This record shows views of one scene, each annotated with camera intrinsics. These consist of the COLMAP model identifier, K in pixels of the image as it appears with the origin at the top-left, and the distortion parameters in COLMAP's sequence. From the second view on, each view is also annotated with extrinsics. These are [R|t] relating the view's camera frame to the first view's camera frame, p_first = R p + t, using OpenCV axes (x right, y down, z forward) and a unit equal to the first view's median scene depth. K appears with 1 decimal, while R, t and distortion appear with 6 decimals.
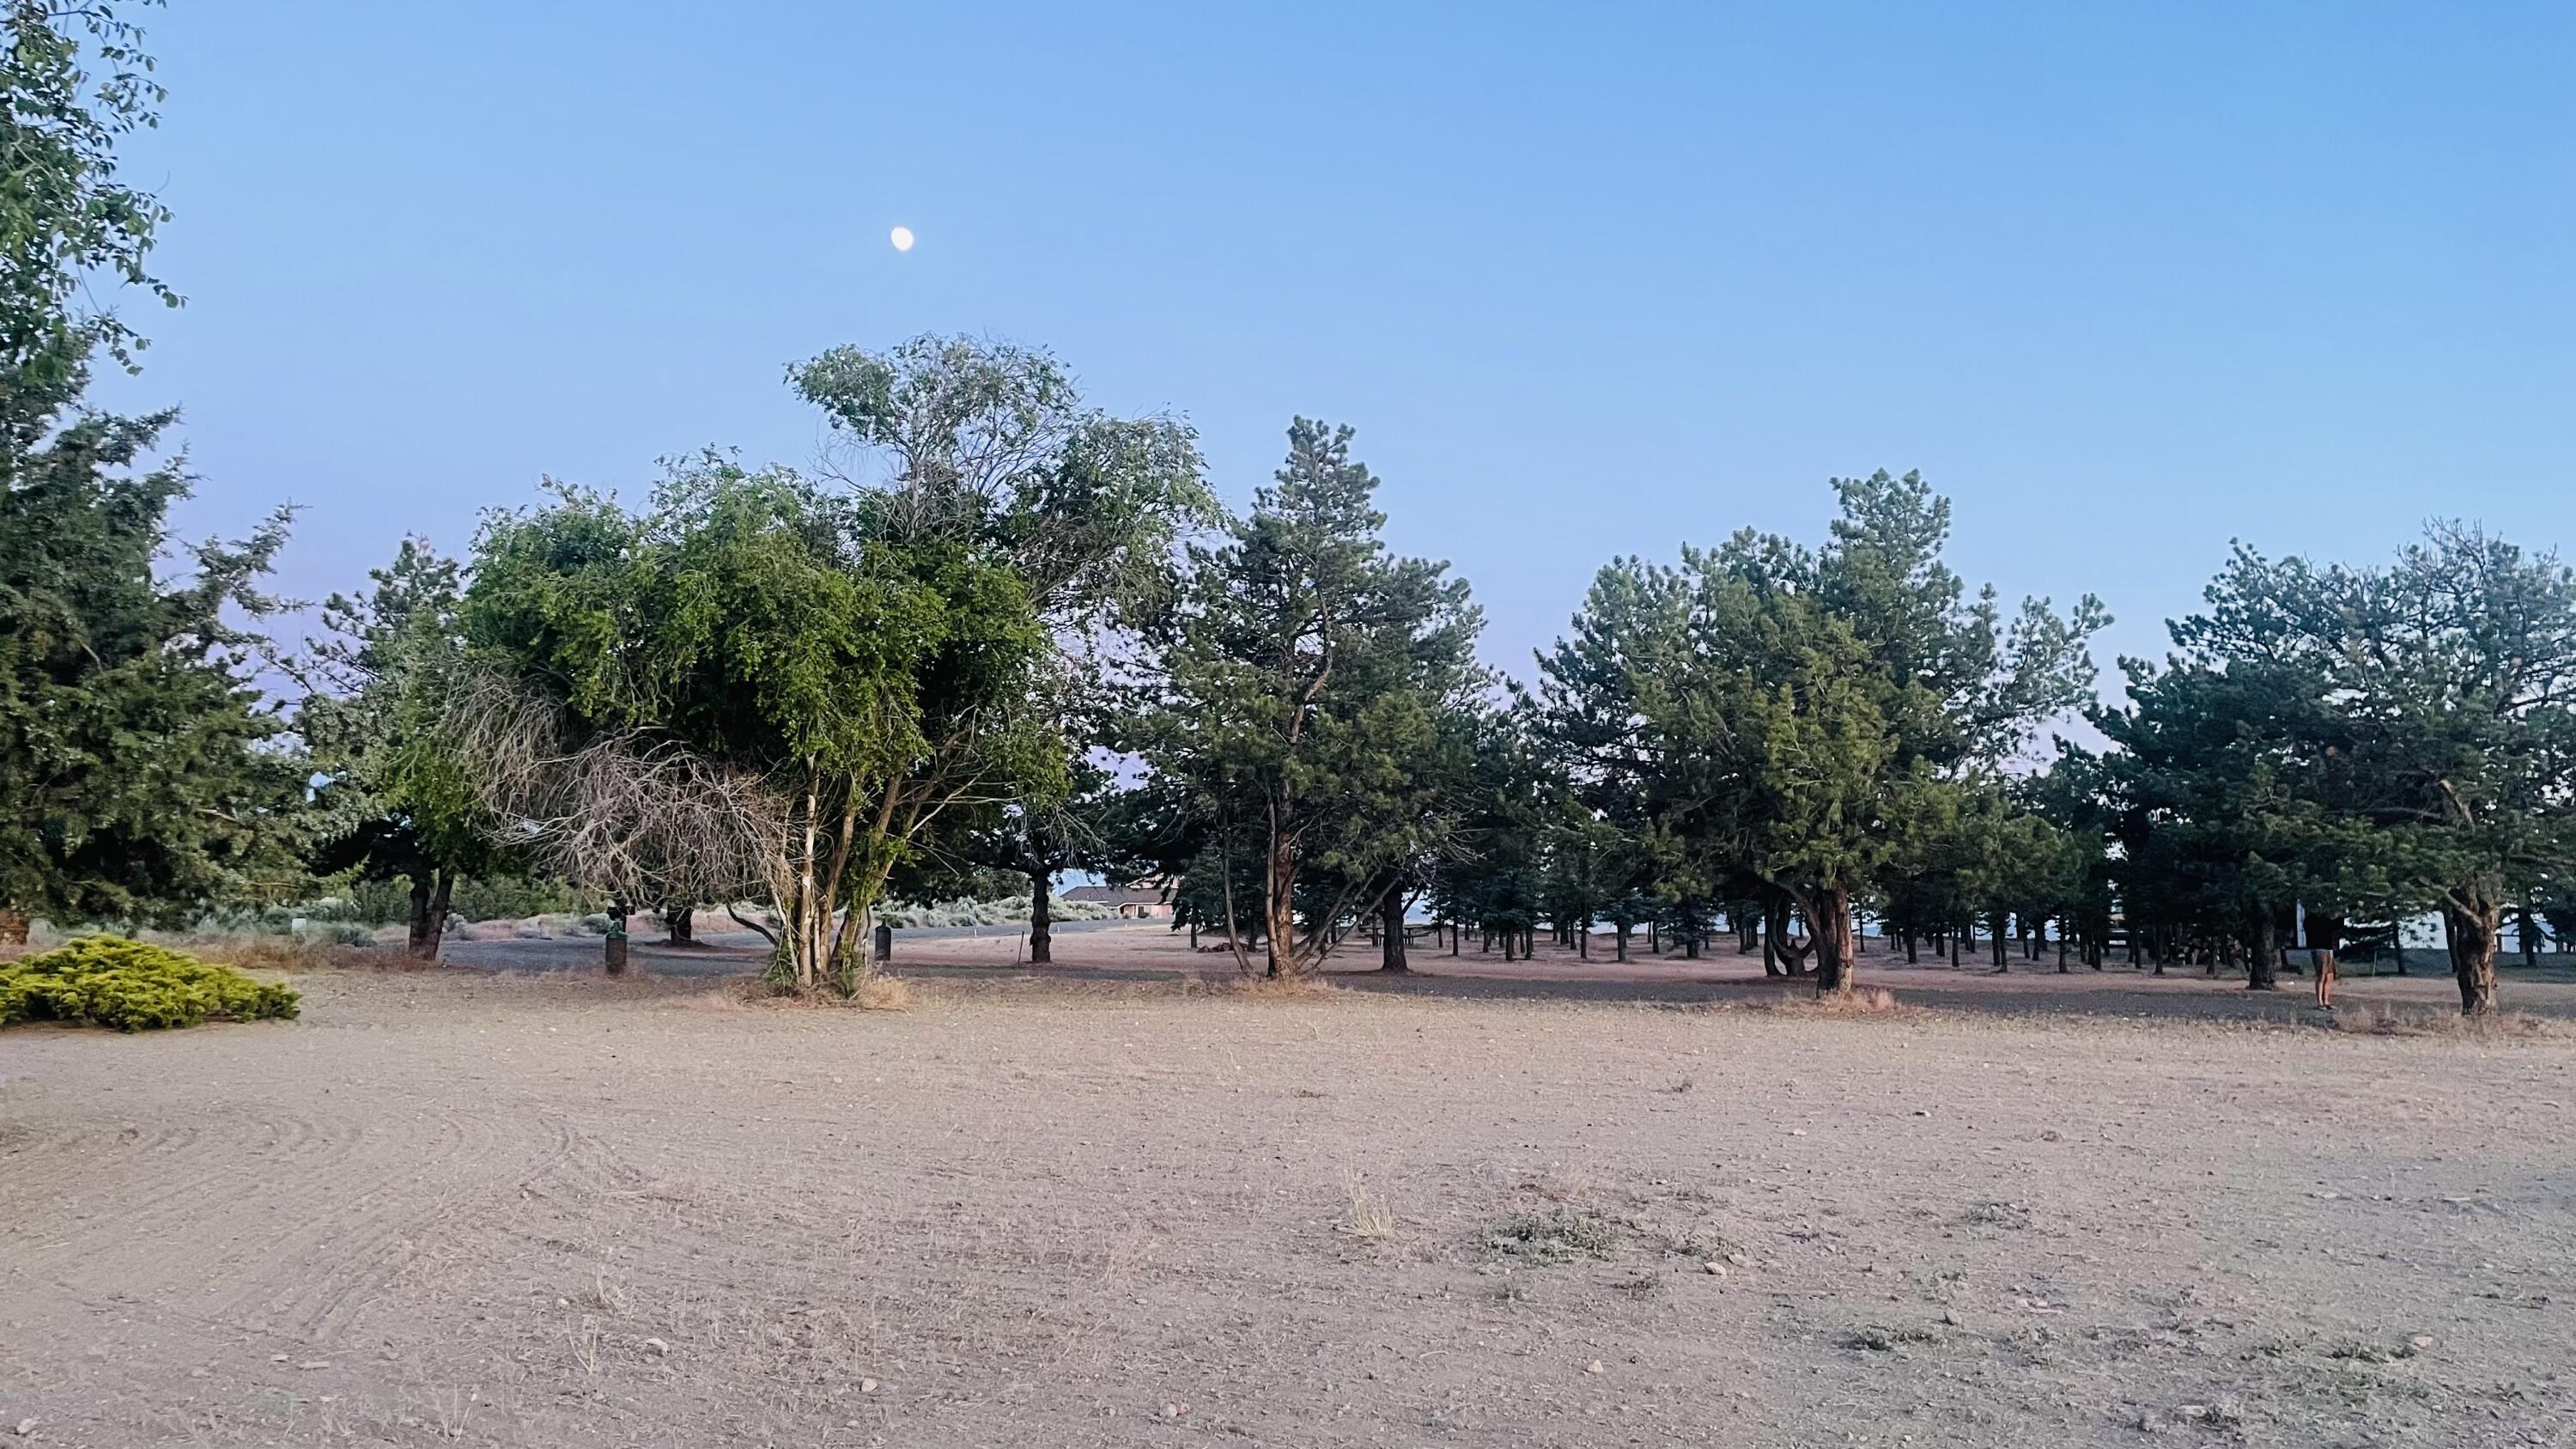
lens RADIAL K [[1936.3, 0, 1270.8], [0, 1936.3, 733.8], [0, 0, 1]] dist [0.098053, -0.116989]
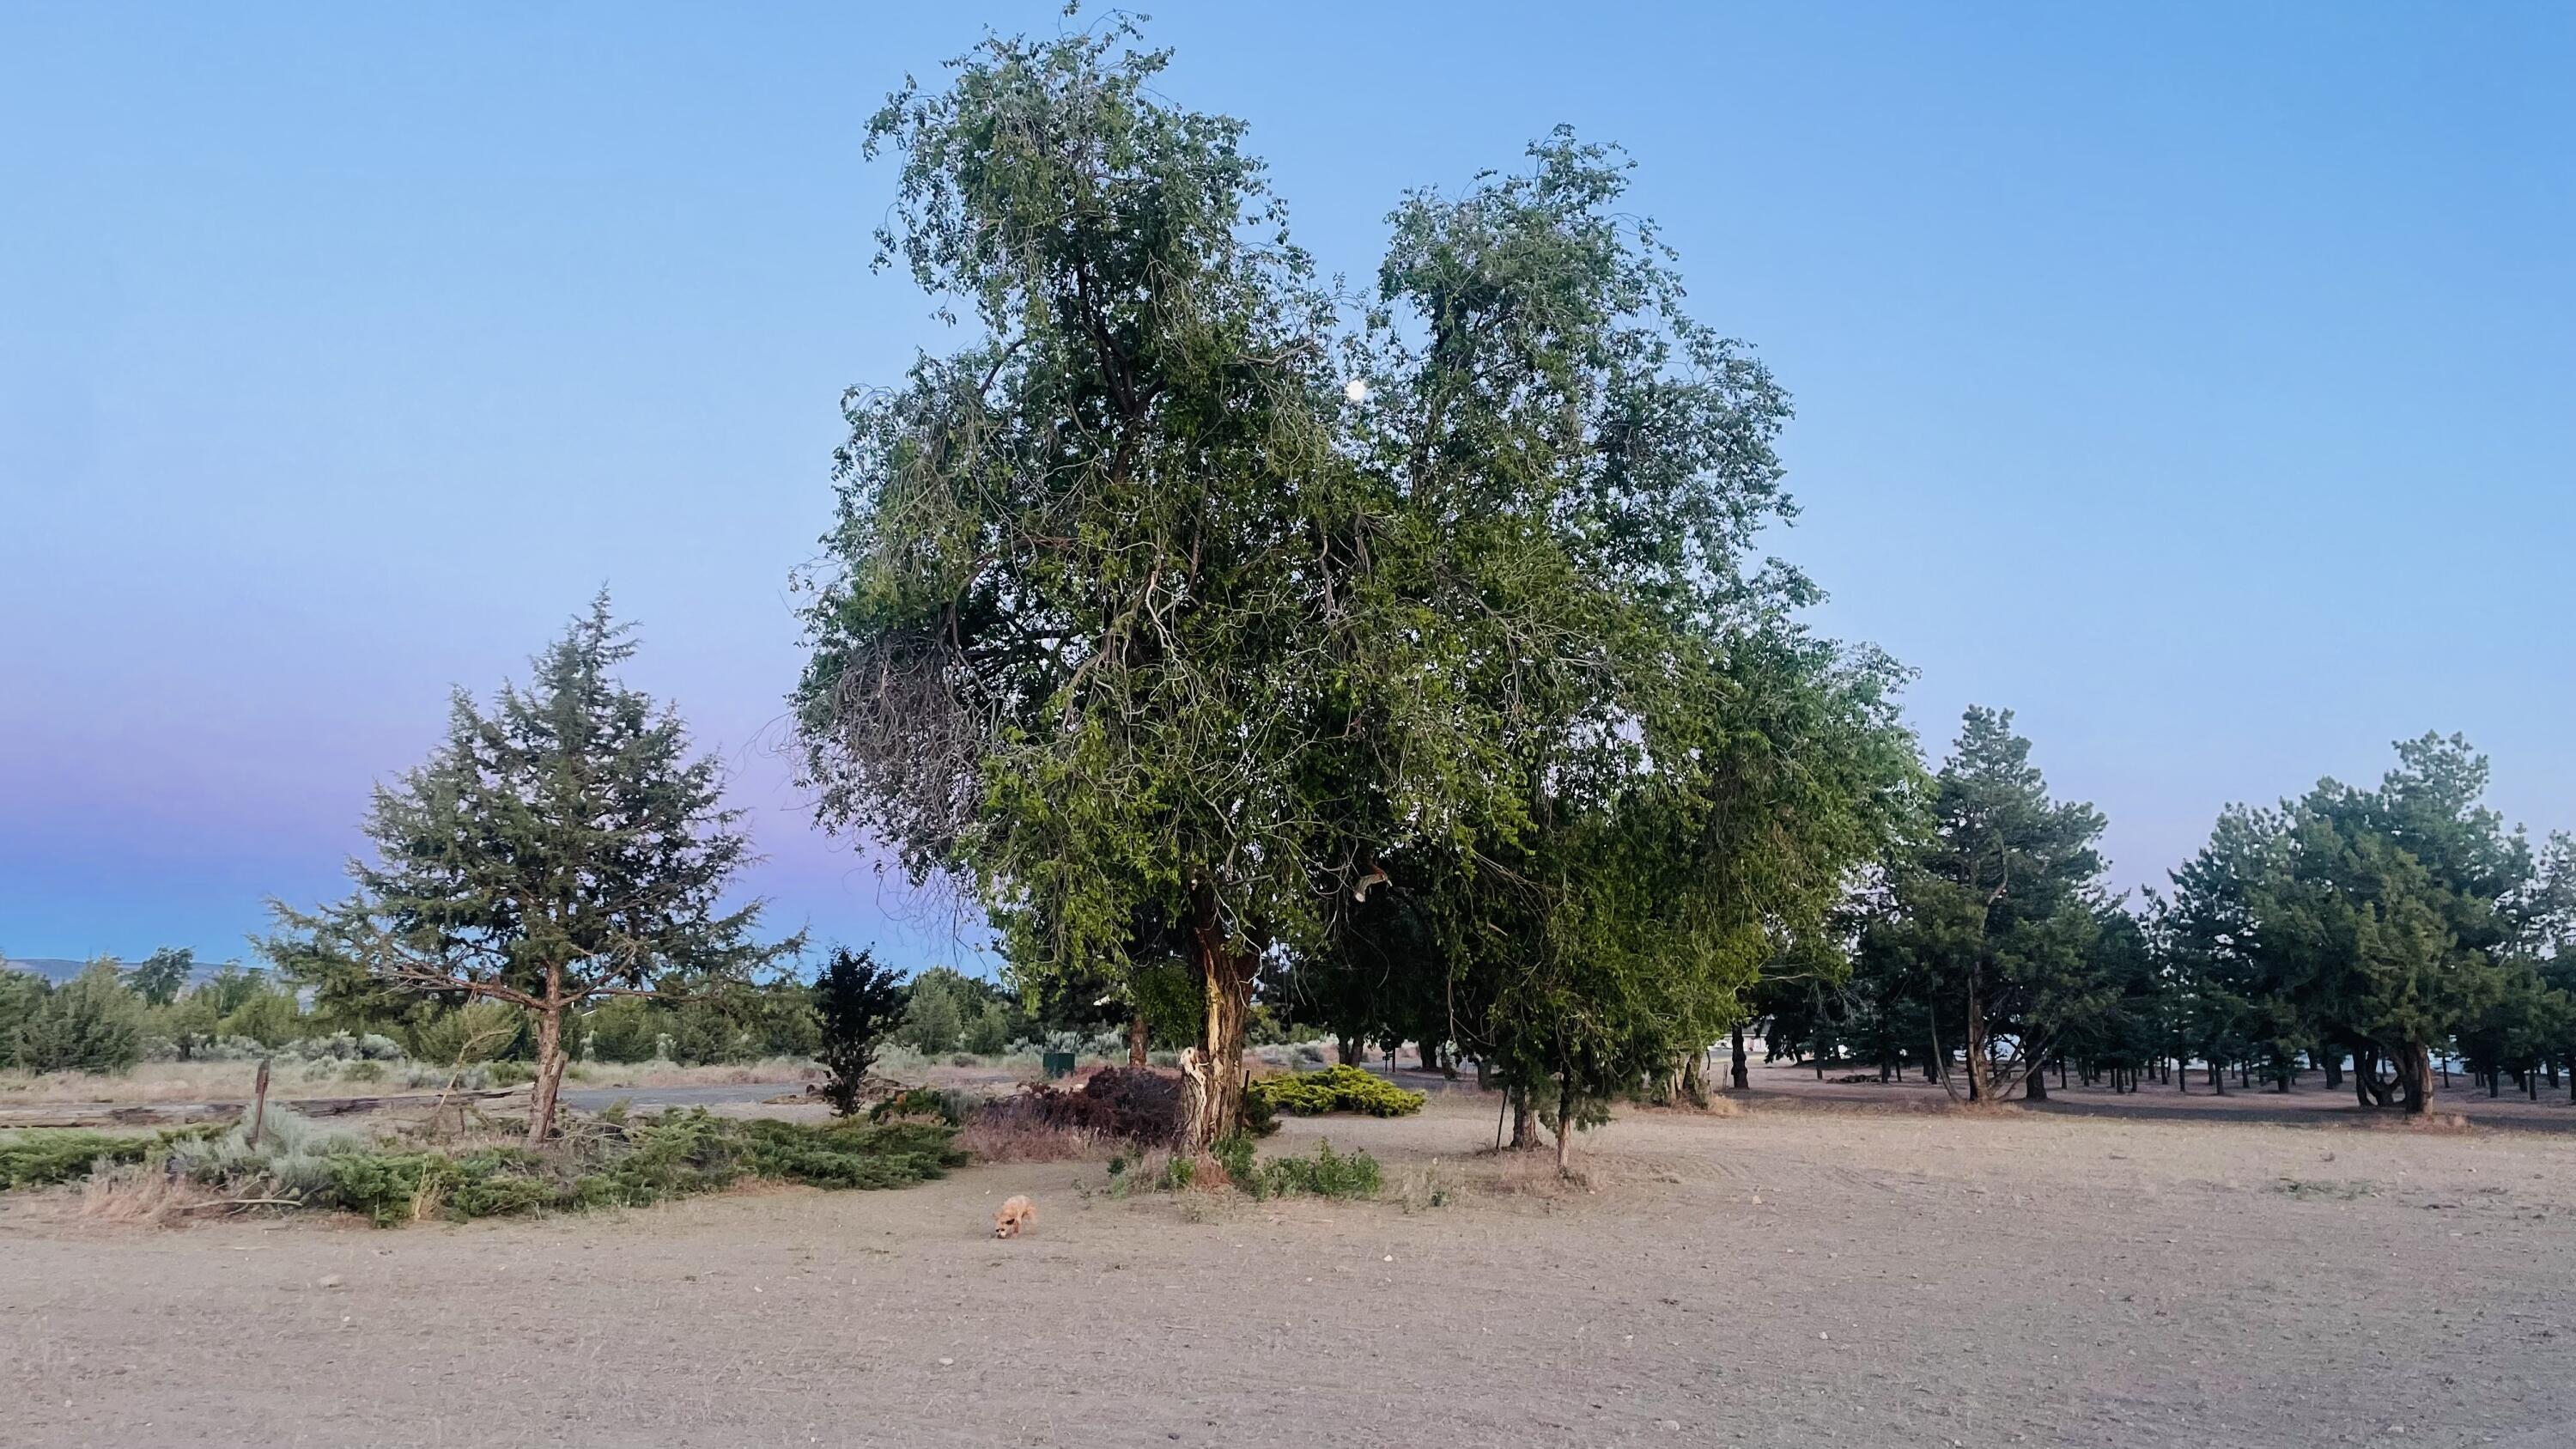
lens RADIAL K [[1936.3, 0, 1276.2], [0, 1936.3, 717.9], [0, 0, 1]] dist [0.098053, -0.116989]
pose [[0.971272, -0.038311, -0.234866, -0.161772], [0.021308, 0.996993, -0.074510, -0.063015], [0.237015, 0.067365, 0.969168, -0.579141]]
